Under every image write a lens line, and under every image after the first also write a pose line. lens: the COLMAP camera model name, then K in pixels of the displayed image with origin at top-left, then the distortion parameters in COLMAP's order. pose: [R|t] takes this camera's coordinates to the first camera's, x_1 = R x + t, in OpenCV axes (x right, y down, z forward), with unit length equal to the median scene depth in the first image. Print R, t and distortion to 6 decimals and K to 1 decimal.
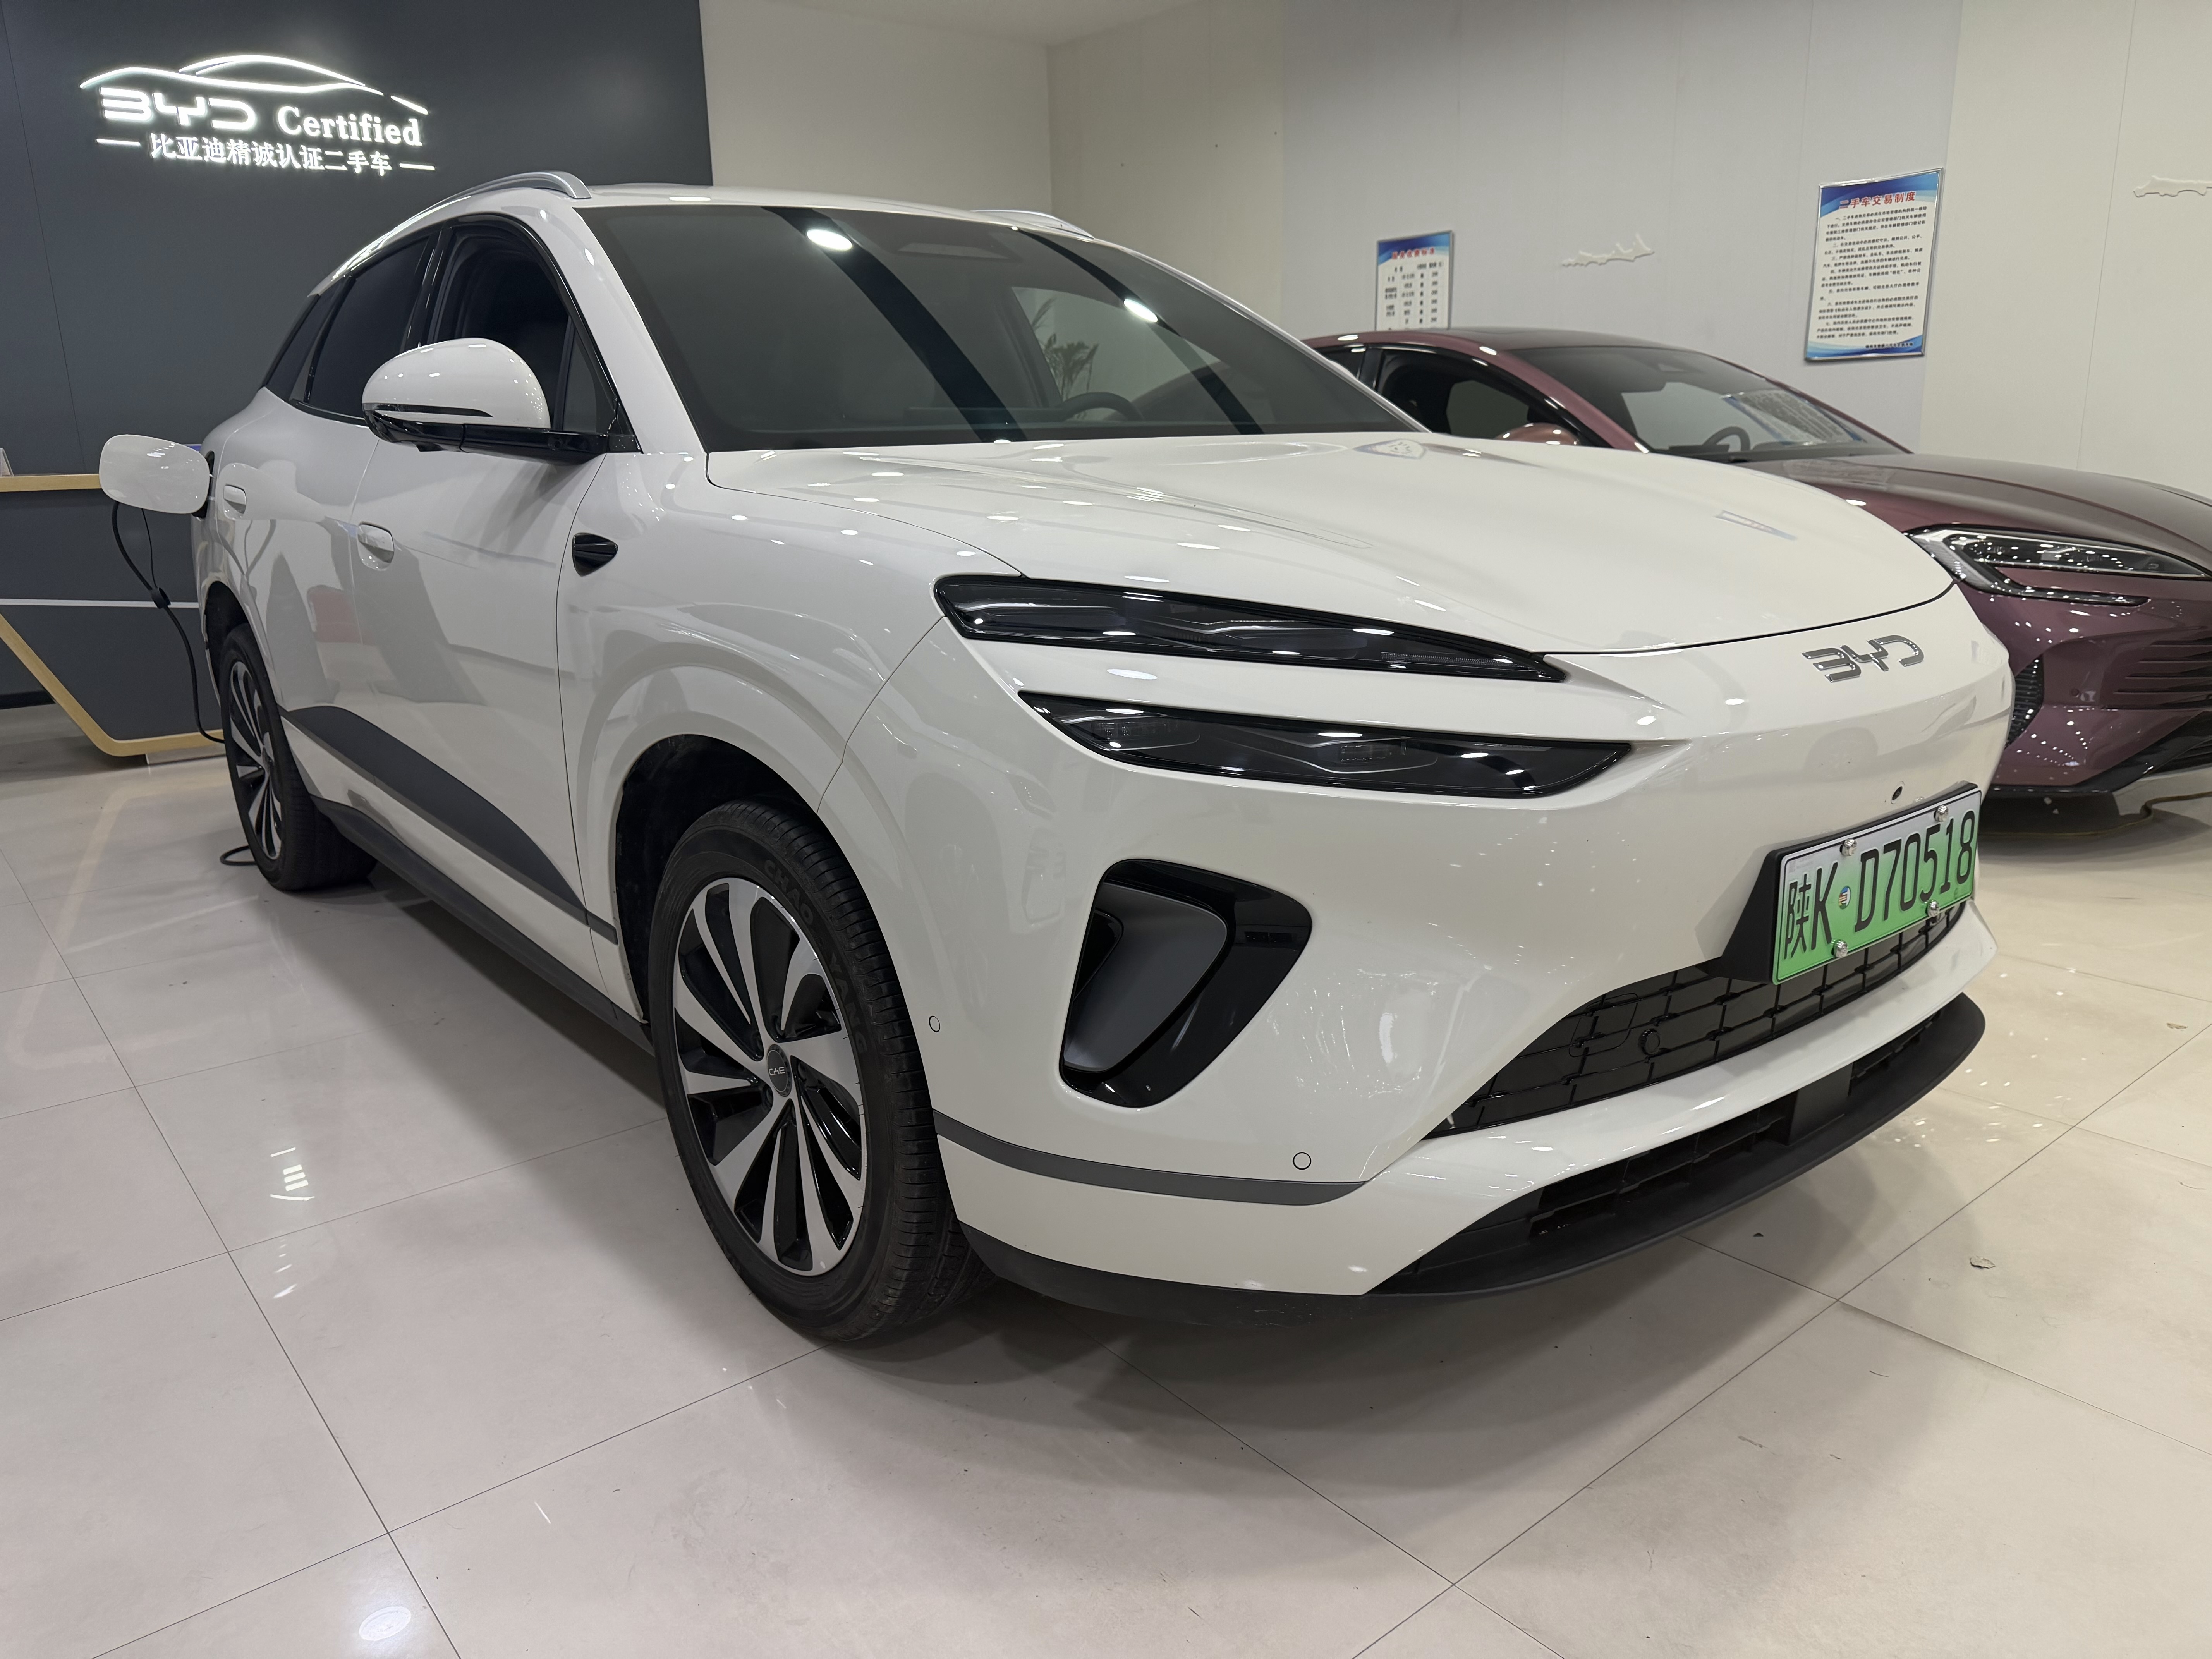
lens RADIAL K [[1679.7, 0, 1106.0], [0, 1679.7, 829.5], [0, 0, 1]] dist [-0.056705, 0.078639]
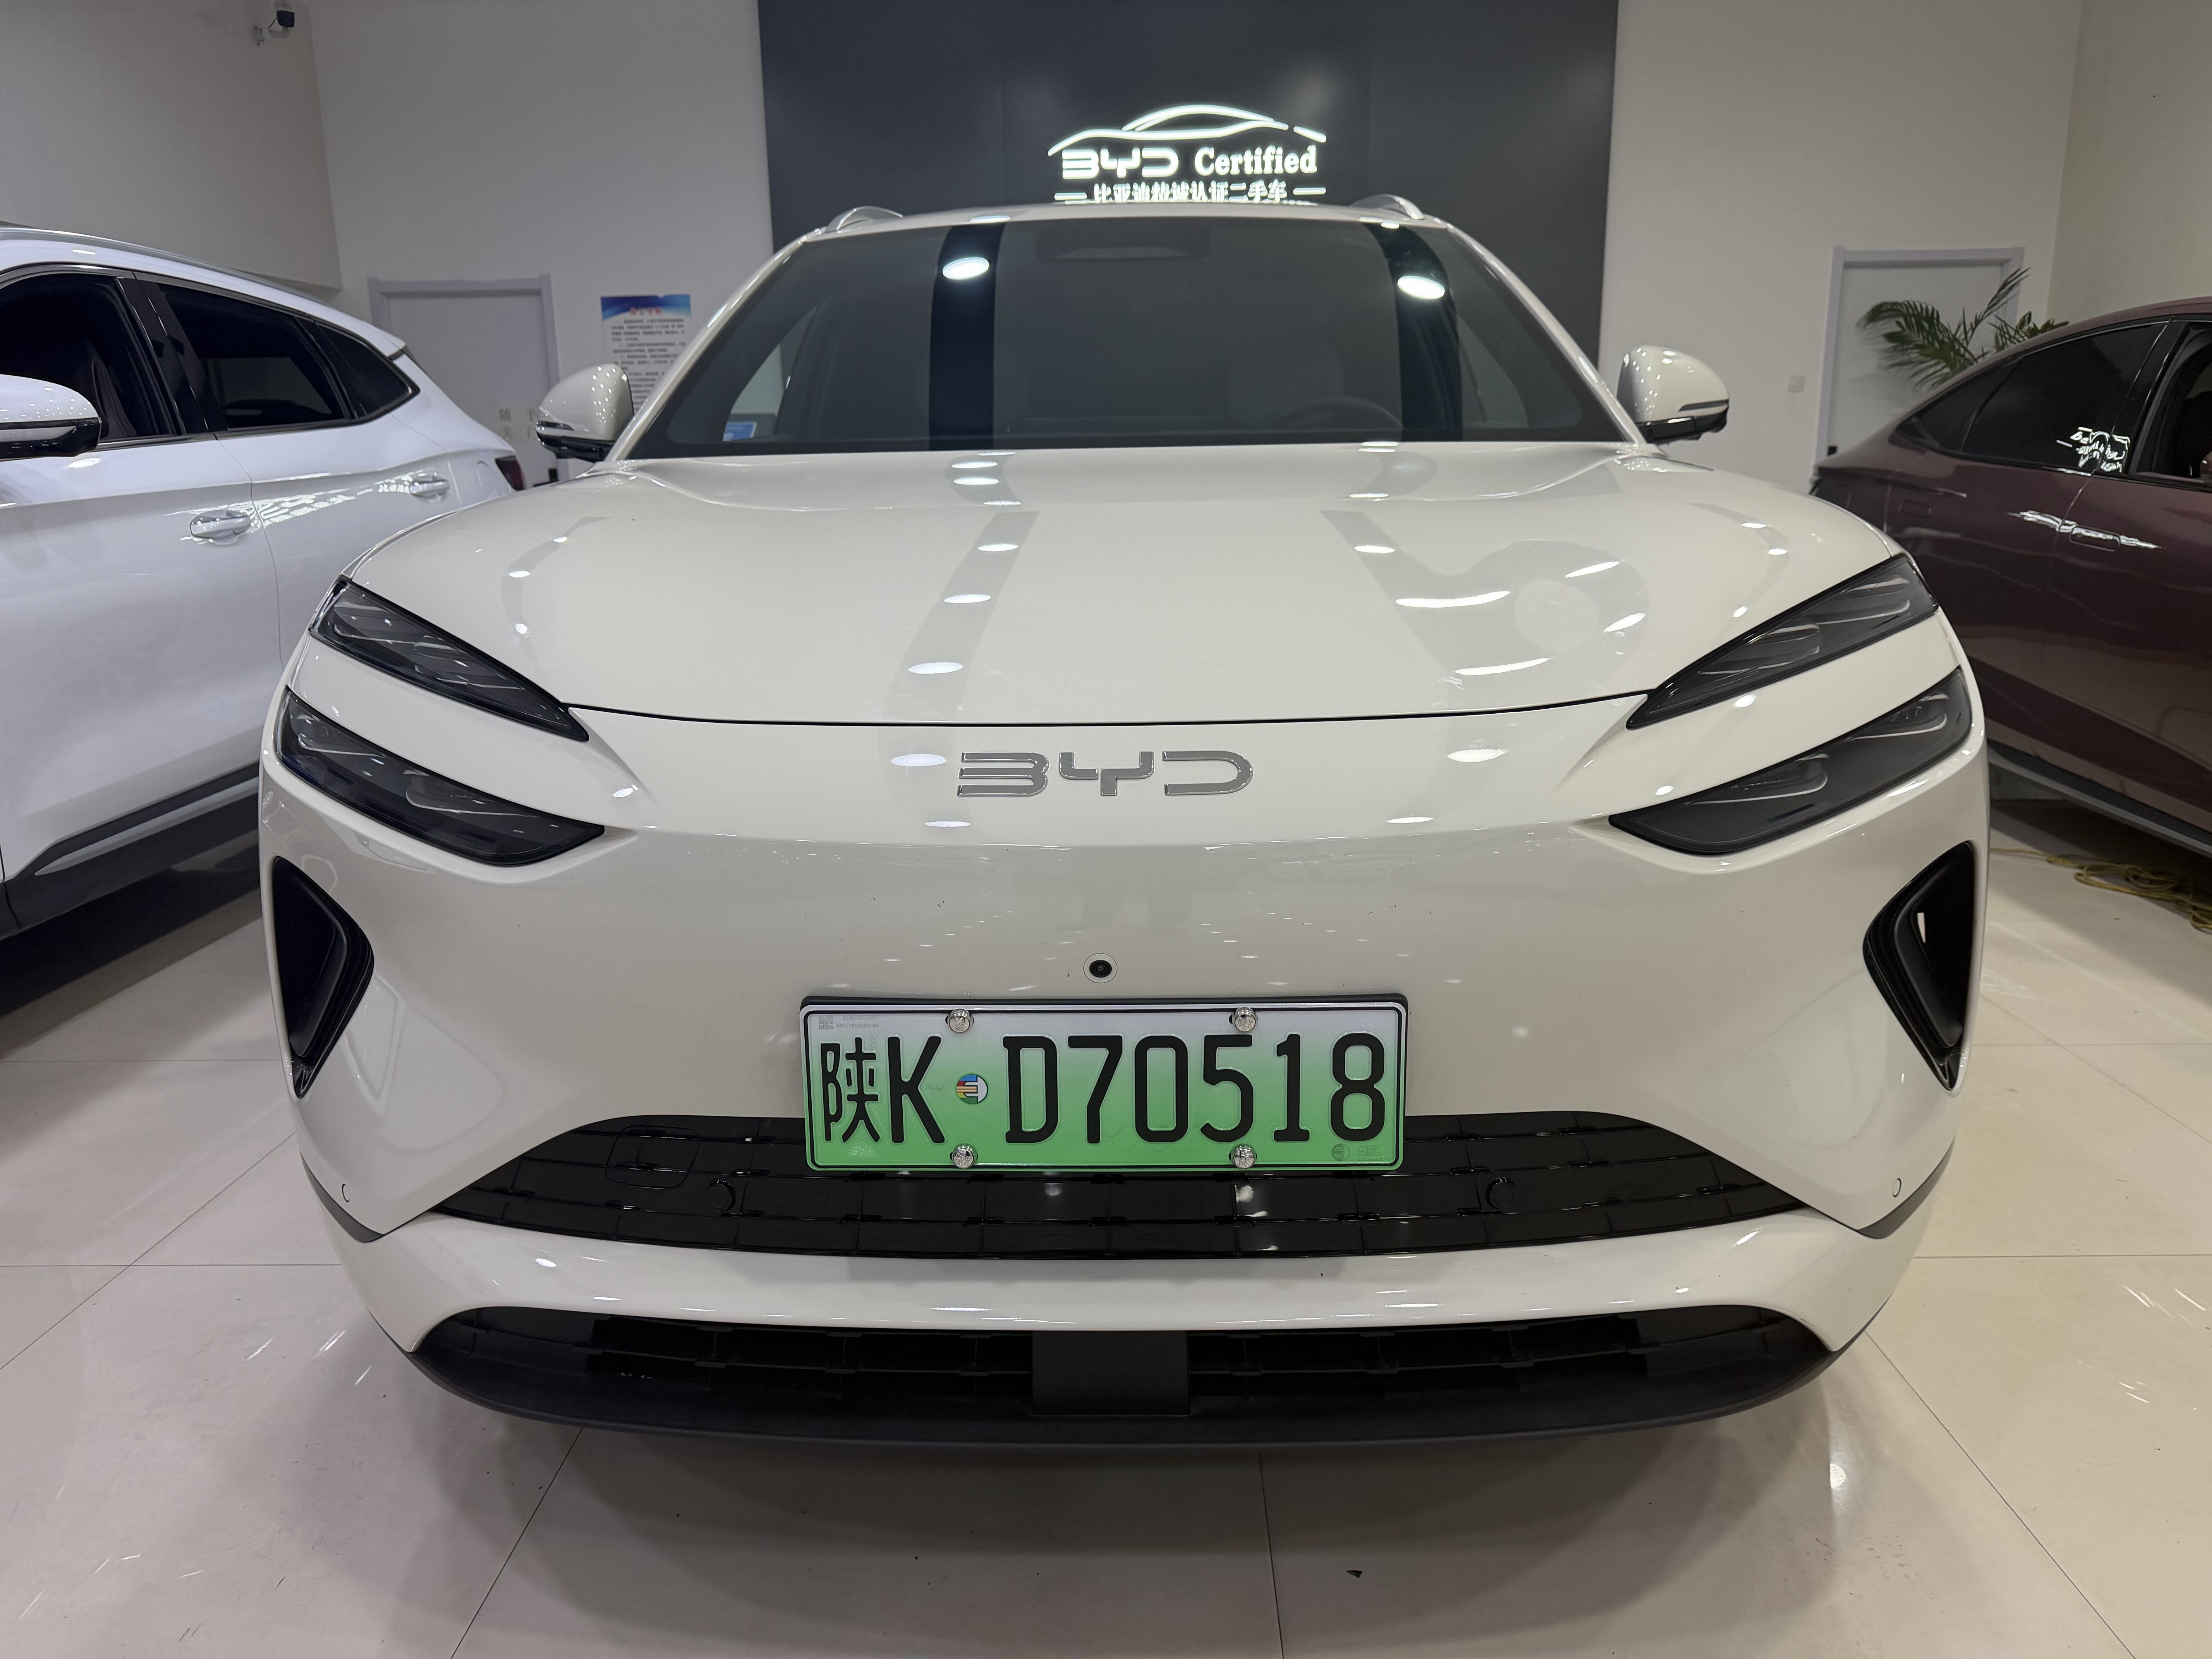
lens RADIAL K [[1554.4, 0, 1125.4], [0, 1554.4, 815.0], [0, 0, 1]] dist [0.186910, -0.265422]
pose [[0.751061, 0.162917, -0.639817, 0.258337], [-0.161182, 0.985000, 0.061605, -0.037248], [0.640256, 0.056858, 0.766054, 0.142056]]
